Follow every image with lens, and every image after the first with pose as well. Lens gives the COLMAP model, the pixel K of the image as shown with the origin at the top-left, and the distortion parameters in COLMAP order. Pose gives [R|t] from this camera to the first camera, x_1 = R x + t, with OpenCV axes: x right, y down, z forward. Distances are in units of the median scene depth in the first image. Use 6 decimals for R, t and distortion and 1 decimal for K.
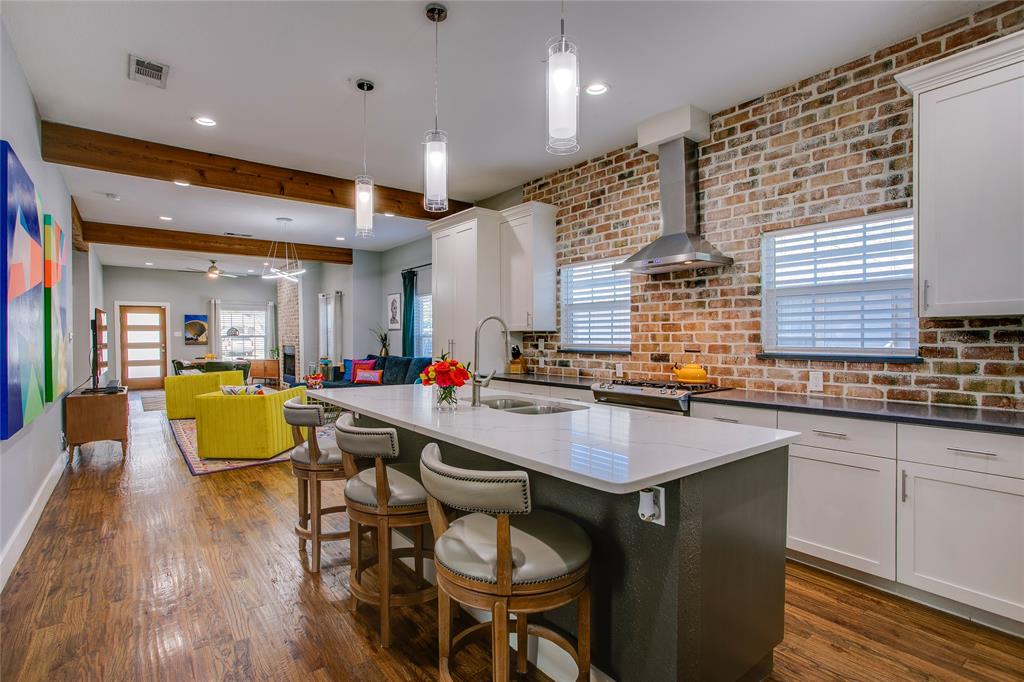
lens RADIAL K [[496.2, 0, 498.1], [0, 496.2, 342.8], [0, 0, 1]] dist [-0.056657, 0.033938]
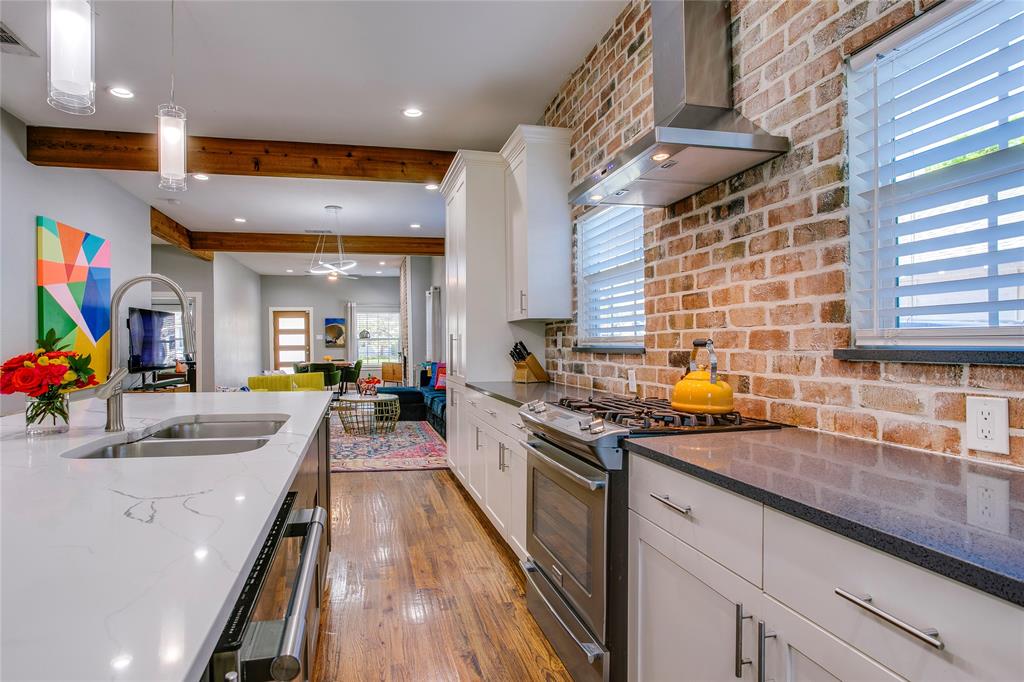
lens RADIAL K [[528.0, 0, 471.2], [0, 528.0, 344.8], [0, 0, 1]] dist [-0.057523, 0.033128]
pose [[0.901752, -0.002622, -0.432246, 0.375948], [-0.000430, 0.999976, -0.006963, 0.019263], [0.432254, 0.006465, 0.901729, 0.397422]]
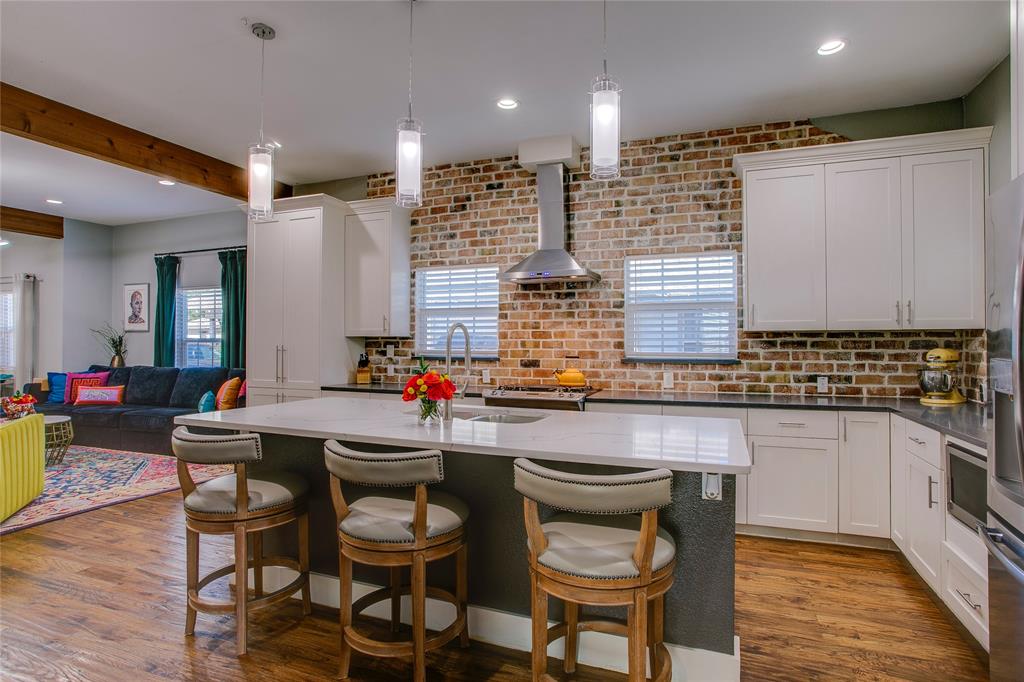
lens RADIAL K [[524.7, 0, 524.7], [0, 524.7, 336.0], [0, 0, 1]] dist [-0.074706, 0.048105]
pose [[0.847070, 0.007187, 0.531434, -0.285070], [0.003039, 0.999827, -0.018366, -0.008088], [-0.531473, 0.017172, 0.846901, 0.054418]]
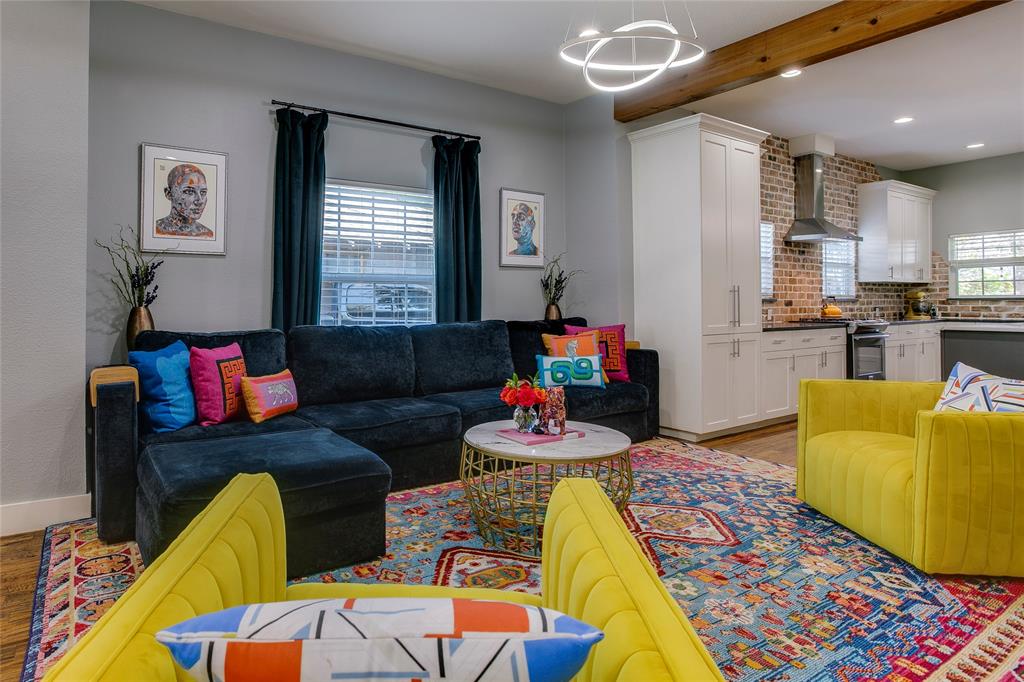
lens RADIAL K [[575.0, 0, 417.6], [0, 575.0, 289.9], [0, 0, 1]] dist [-0.049532, 0.031550]
pose [[0.112740, 0.018421, 0.993454, -1.365554], [0.007186, 0.999787, -0.019354, 0.016851], [-0.993599, 0.009321, 0.112584, 1.876765]]
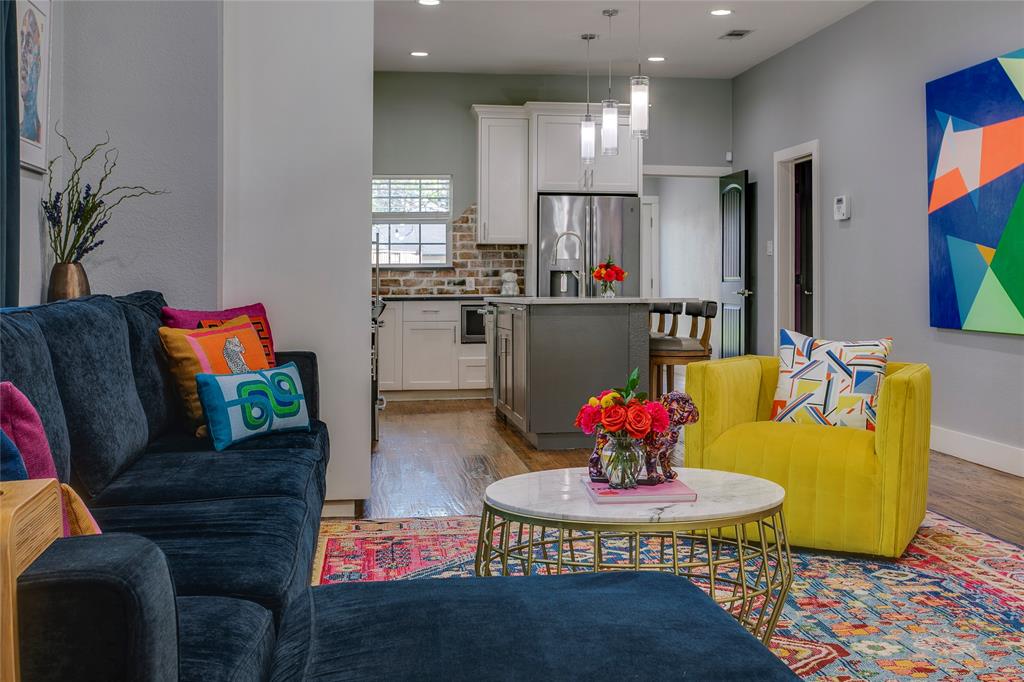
lens RADIAL K [[1201.1, 0, 564.8], [0, 1201.1, 238.7], [0, 0, 1]] dist [-0.014040, 0.009557]
pose [[-0.880532, 0.017449, 0.473666, -0.999412], [0.003252, 0.999521, -0.030775, 0.040928], [-0.473976, -0.025558, -0.880167, 2.503849]]
